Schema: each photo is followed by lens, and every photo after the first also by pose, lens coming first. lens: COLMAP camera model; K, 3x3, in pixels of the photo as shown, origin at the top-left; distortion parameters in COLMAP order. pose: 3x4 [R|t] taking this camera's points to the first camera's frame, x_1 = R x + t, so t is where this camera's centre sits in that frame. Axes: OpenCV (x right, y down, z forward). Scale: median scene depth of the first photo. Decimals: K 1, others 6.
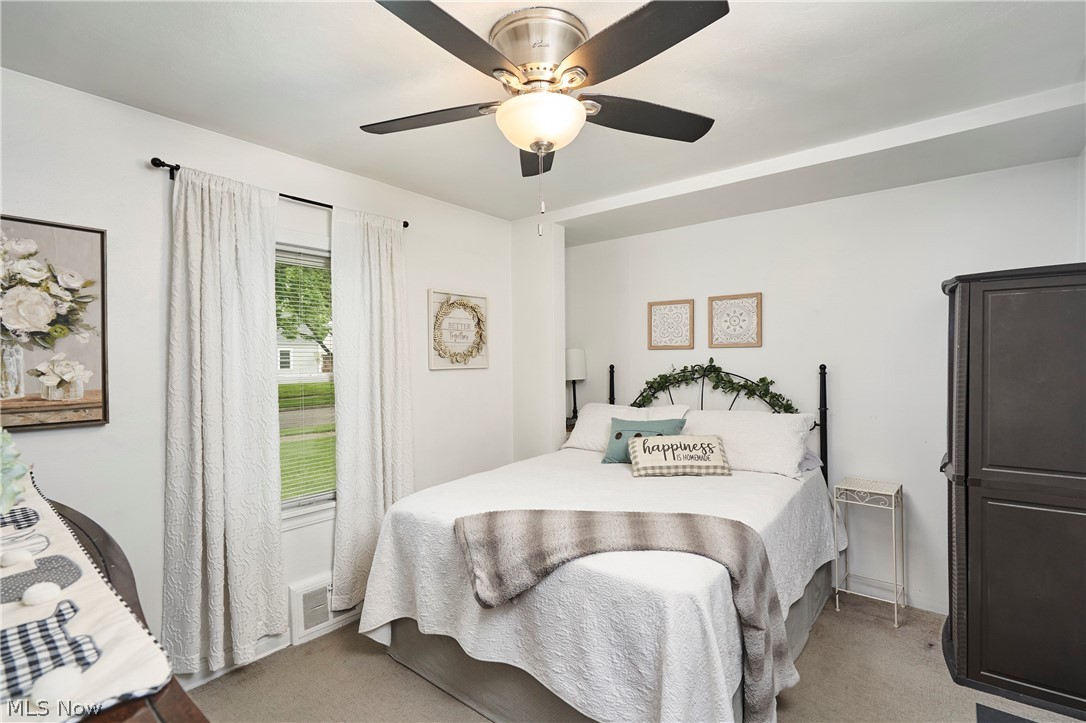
lens RADIAL K [[499.8, 0, 543.3], [0, 499.8, 364.6], [0, 0, 1]] dist [-0.000306, -0.000211]
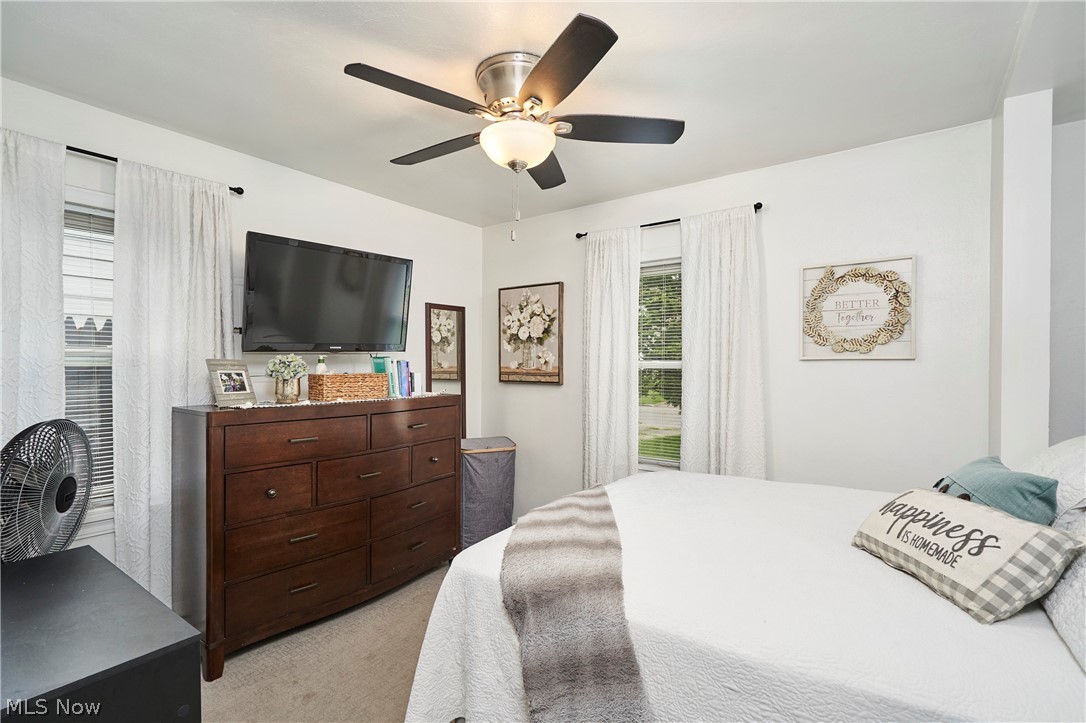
lens RADIAL K [[499.8, 0, 541.9], [0, 499.8, 361.5], [0, 0, 1]] dist [-0.000306, -0.000211]
pose [[0.059447, 0.007783, -0.998201, 1.019727], [-0.010485, 0.999919, 0.007172, 0.019070], [0.998176, 0.010040, 0.059524, 0.842578]]
